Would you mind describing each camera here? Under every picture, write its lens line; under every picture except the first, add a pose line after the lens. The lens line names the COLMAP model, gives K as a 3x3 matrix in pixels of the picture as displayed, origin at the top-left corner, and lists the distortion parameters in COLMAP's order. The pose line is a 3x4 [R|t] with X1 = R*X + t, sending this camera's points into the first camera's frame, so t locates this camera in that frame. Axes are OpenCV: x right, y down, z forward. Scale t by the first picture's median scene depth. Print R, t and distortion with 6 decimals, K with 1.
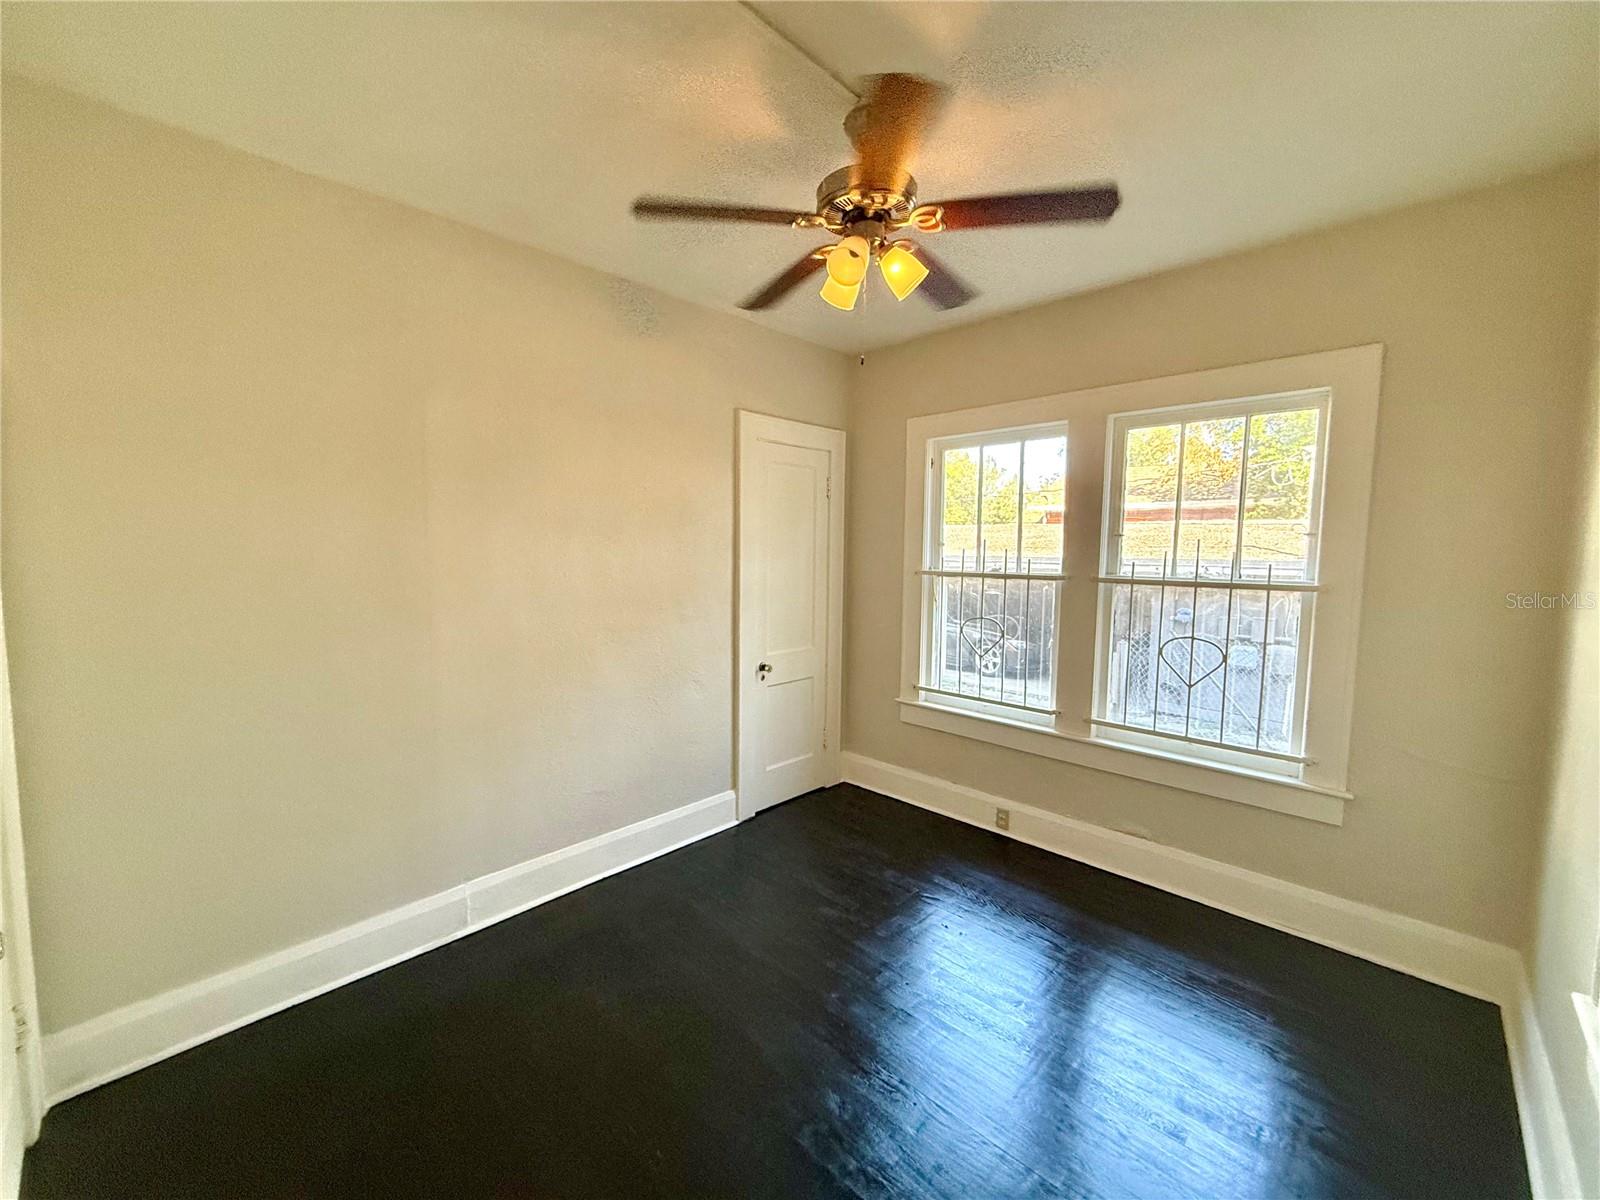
lens RADIAL K [[637.4, 0, 772.2], [0, 637.4, 603.3], [0, 0, 1]] dist [-0.004571, 0.000169]
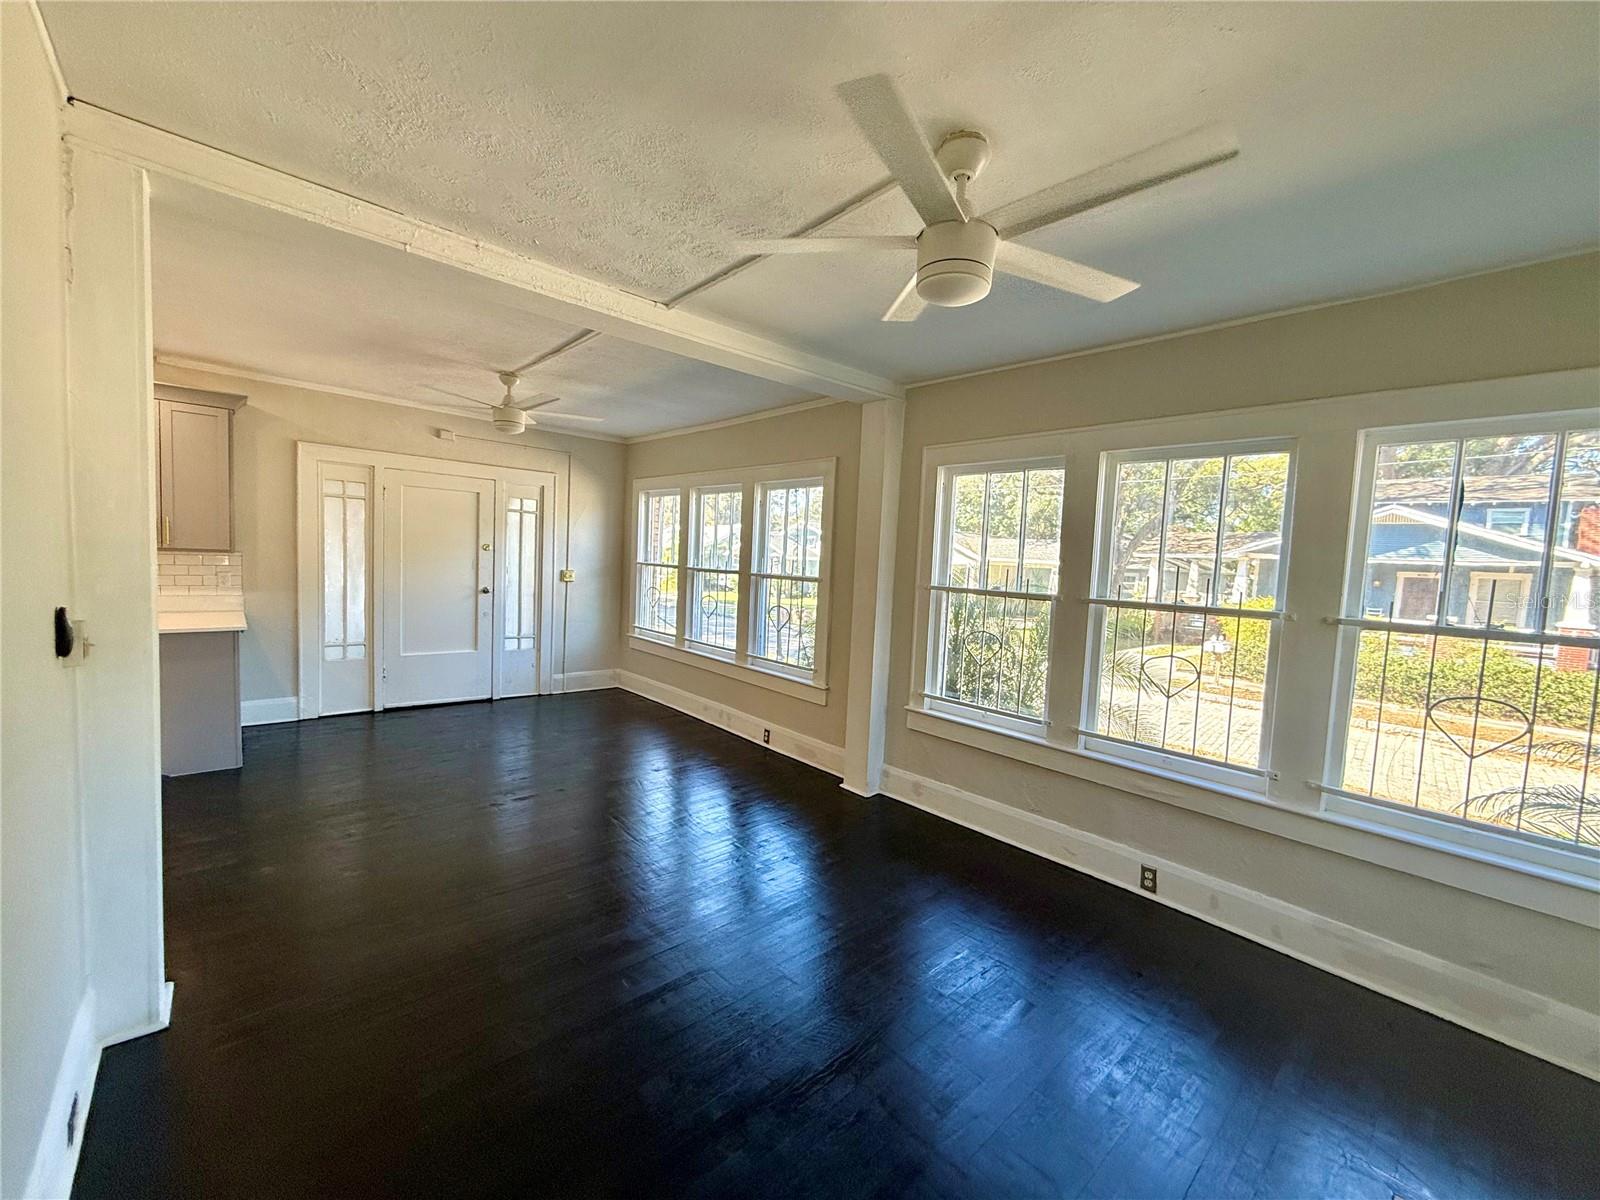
lens RADIAL K [[637.4, 0, 825.6], [0, 637.4, 598.8], [0, 0, 1]] dist [-0.004571, 0.000169]
pose [[0.999147, 0.040938, -0.005407, 0.070038], [-0.041070, 0.998788, -0.027133, 0.006806], [0.004289, 0.027332, 0.999617, -0.073684]]
